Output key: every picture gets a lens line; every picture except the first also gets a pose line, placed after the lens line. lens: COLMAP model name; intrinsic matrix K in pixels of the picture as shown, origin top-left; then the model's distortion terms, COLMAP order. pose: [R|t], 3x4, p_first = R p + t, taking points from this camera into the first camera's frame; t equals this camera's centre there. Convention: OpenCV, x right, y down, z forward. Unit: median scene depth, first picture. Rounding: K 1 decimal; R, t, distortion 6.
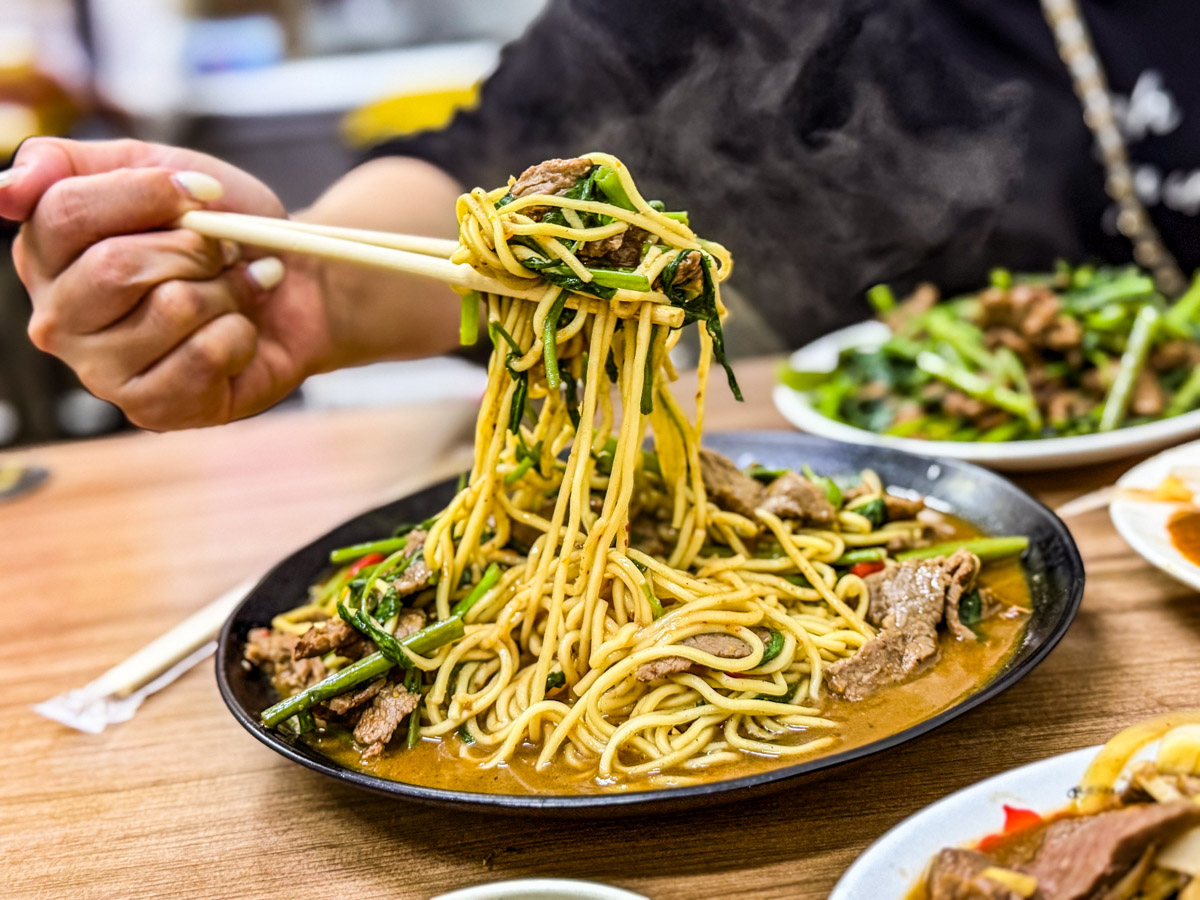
lens RADIAL K [[1543.7, 0, 629.7], [0, 1543.7, 447.1], [0, 0, 1]] dist [0.008553, 0.006660]
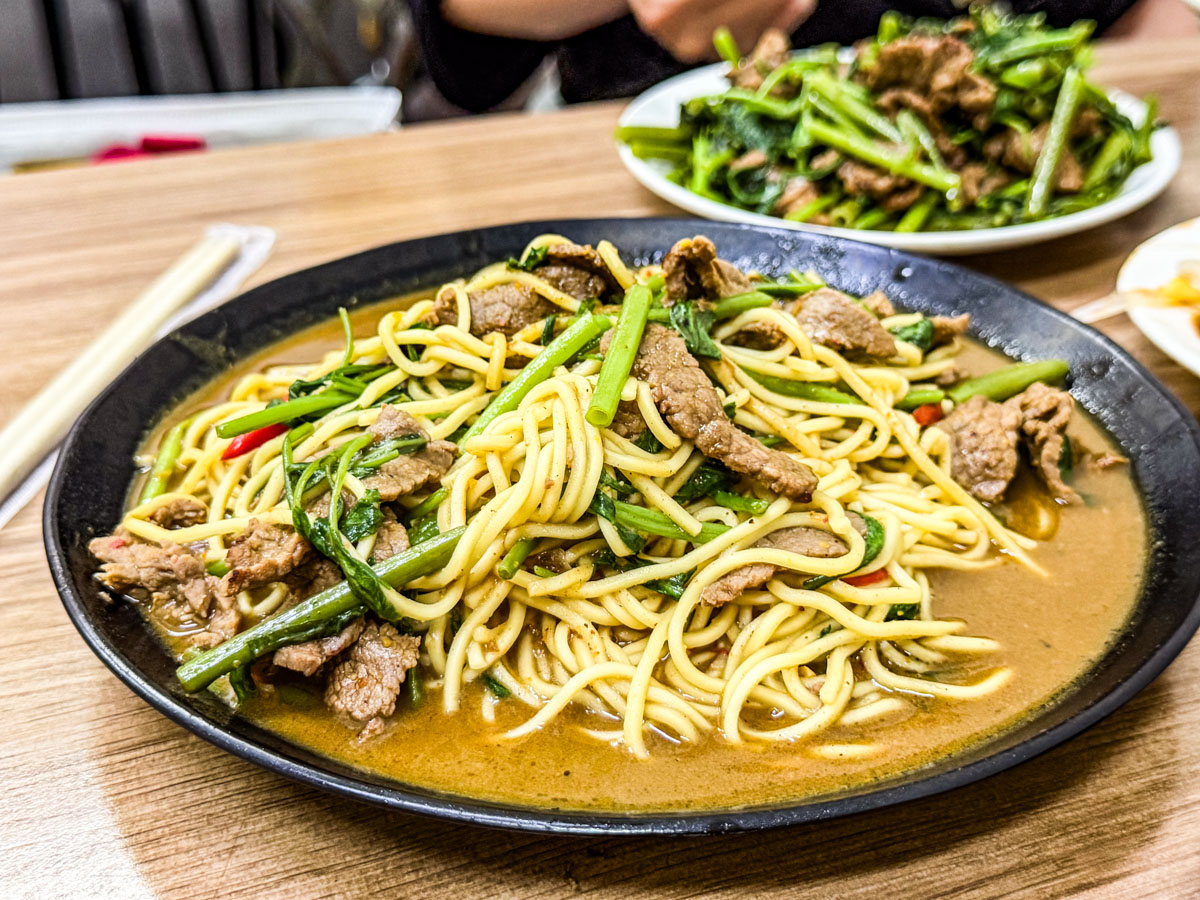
lens RADIAL K [[1532.9, 0, 600.0], [0, 1532.9, 450.0], [0, 0, 1]] dist [0.036497, 0.007034]
pose [[0.956960, -0.049678, 0.285935, -0.246100], [-0.001291, 0.984502, 0.175368, -0.042317], [-0.290215, -0.168189, 0.942065, 0.337235]]
